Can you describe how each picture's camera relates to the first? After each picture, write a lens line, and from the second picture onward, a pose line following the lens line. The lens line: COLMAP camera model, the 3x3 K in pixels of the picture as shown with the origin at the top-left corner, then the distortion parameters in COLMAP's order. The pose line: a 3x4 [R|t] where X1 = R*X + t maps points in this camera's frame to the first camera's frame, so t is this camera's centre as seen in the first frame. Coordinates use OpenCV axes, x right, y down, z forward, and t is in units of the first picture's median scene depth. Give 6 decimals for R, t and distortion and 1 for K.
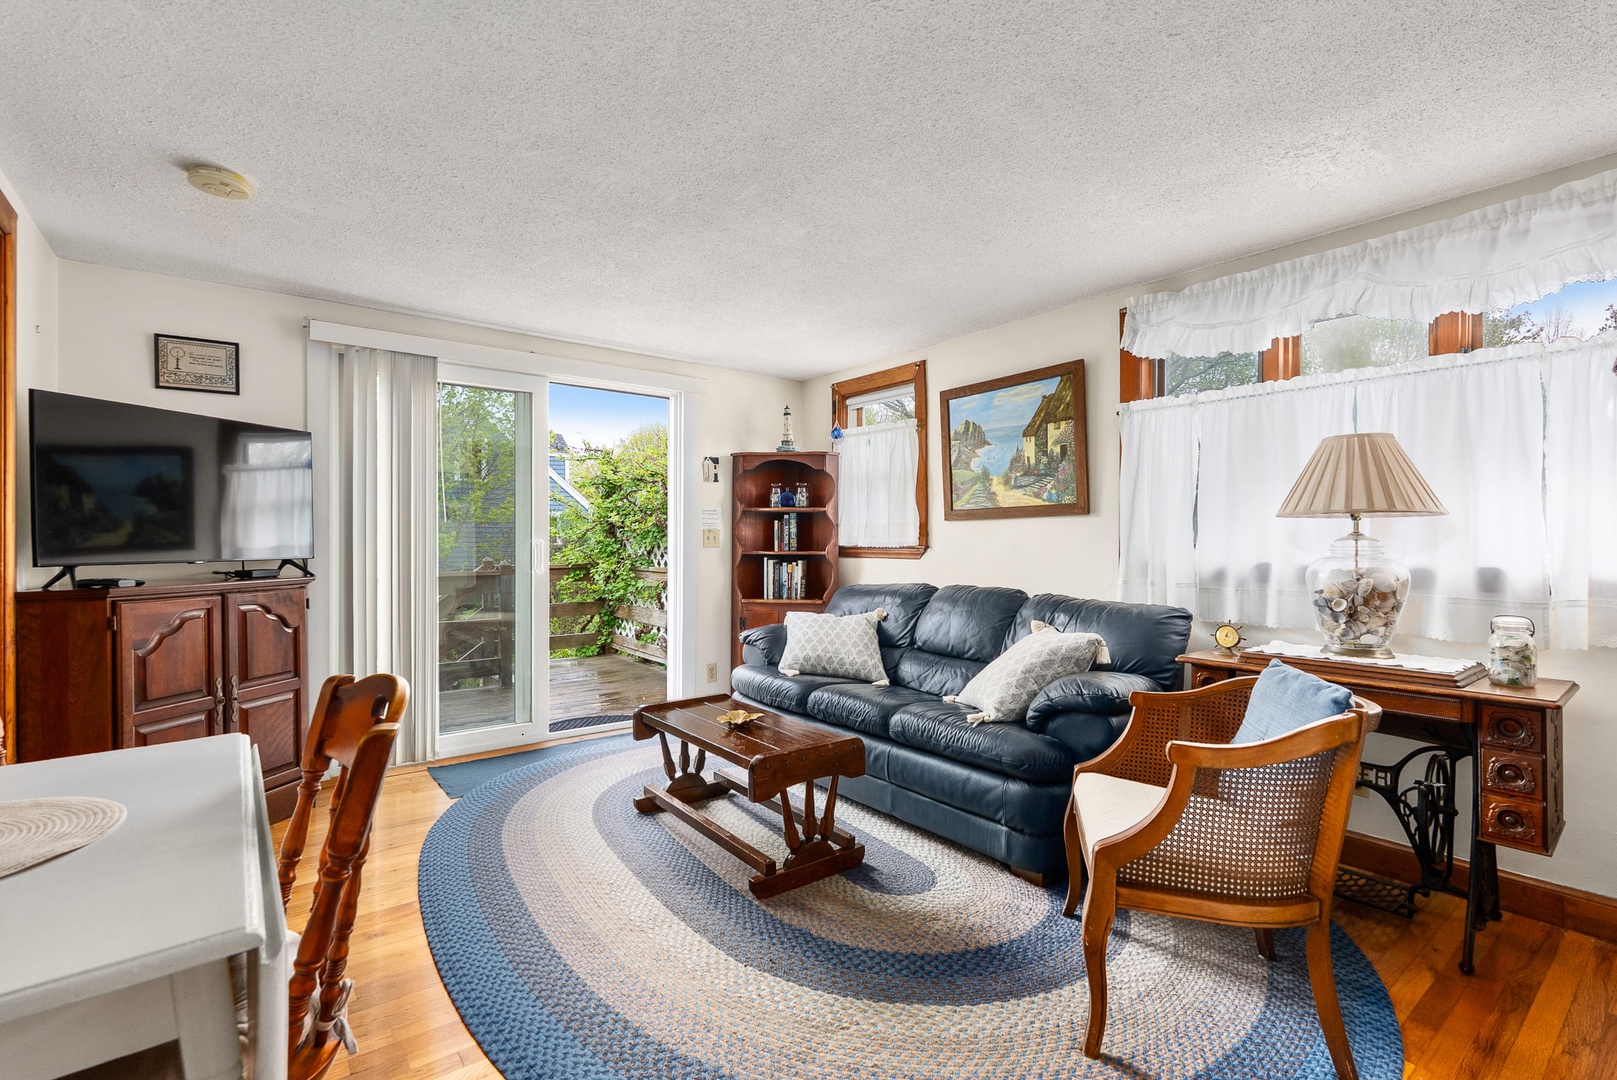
lens RADIAL K [[726.6, 0, 801.8], [0, 726.6, 538.5], [0, 0, 1]] dist [0.000180, 0.000051]
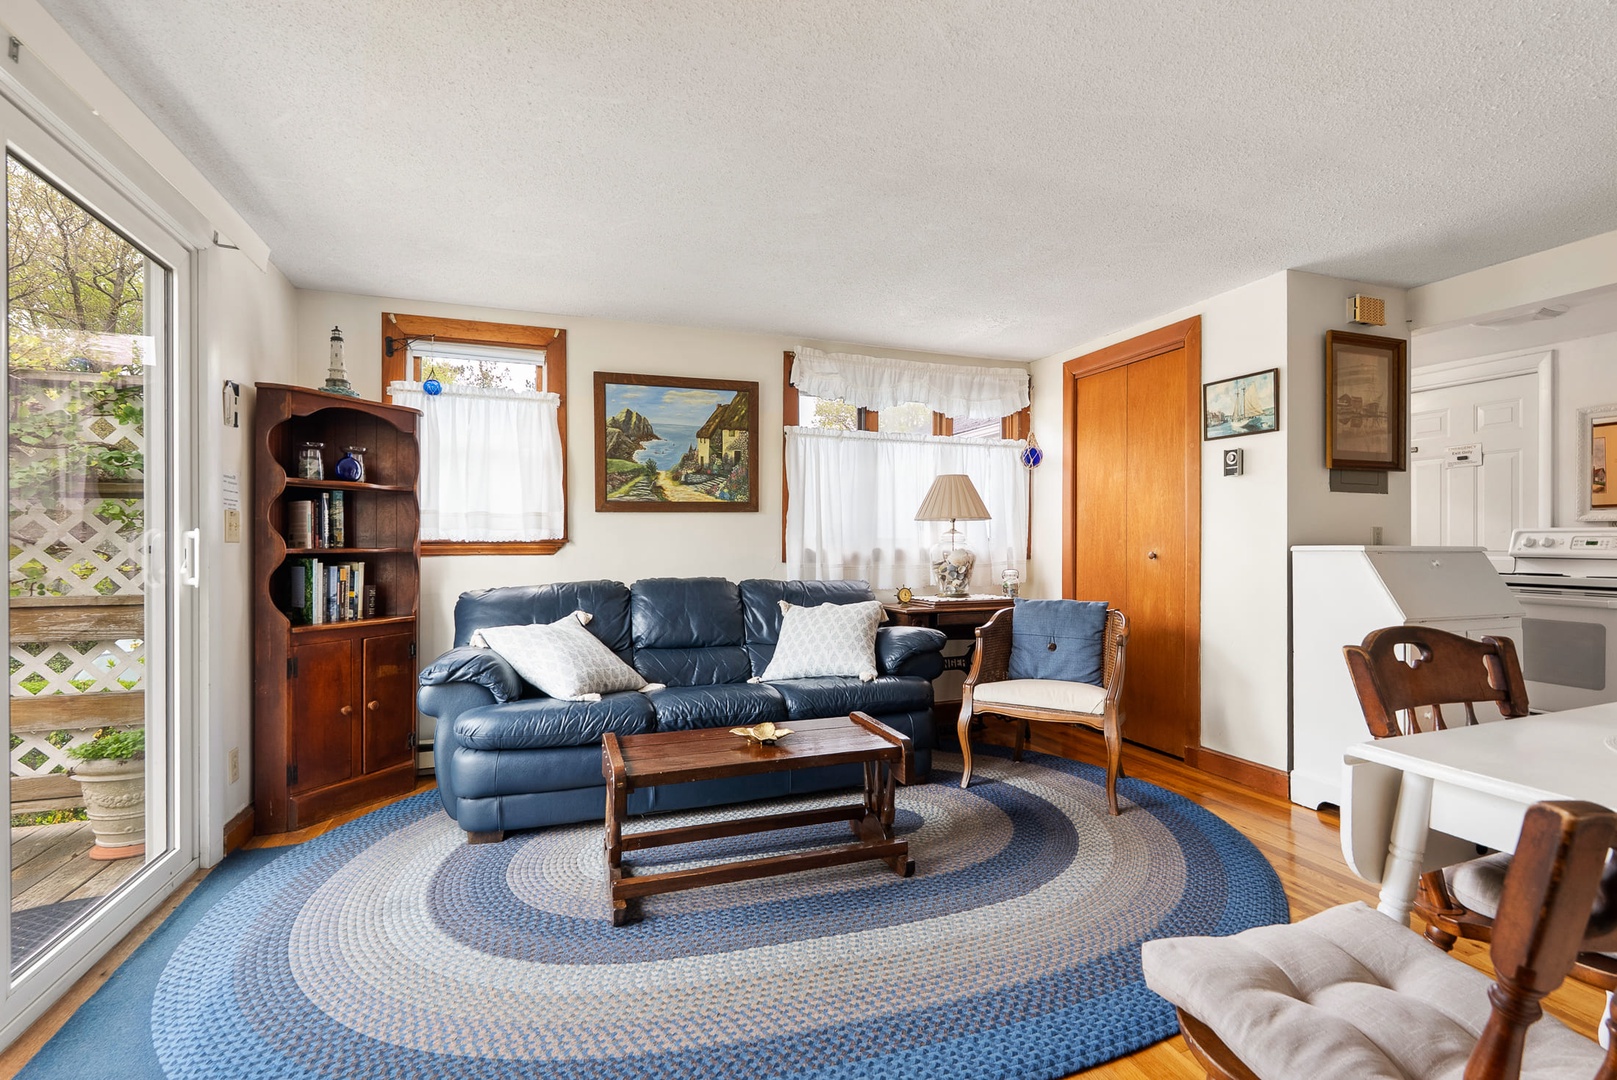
lens RADIAL K [[726.6, 0, 805.0], [0, 726.6, 542.5], [0, 0, 1]] dist [0.000180, 0.000051]
pose [[0.301933, -0.003794, 0.953322, -0.680526], [-0.002316, 0.999986, 0.004713, 0.010699], [-0.953326, -0.003631, 0.301920, 0.522623]]
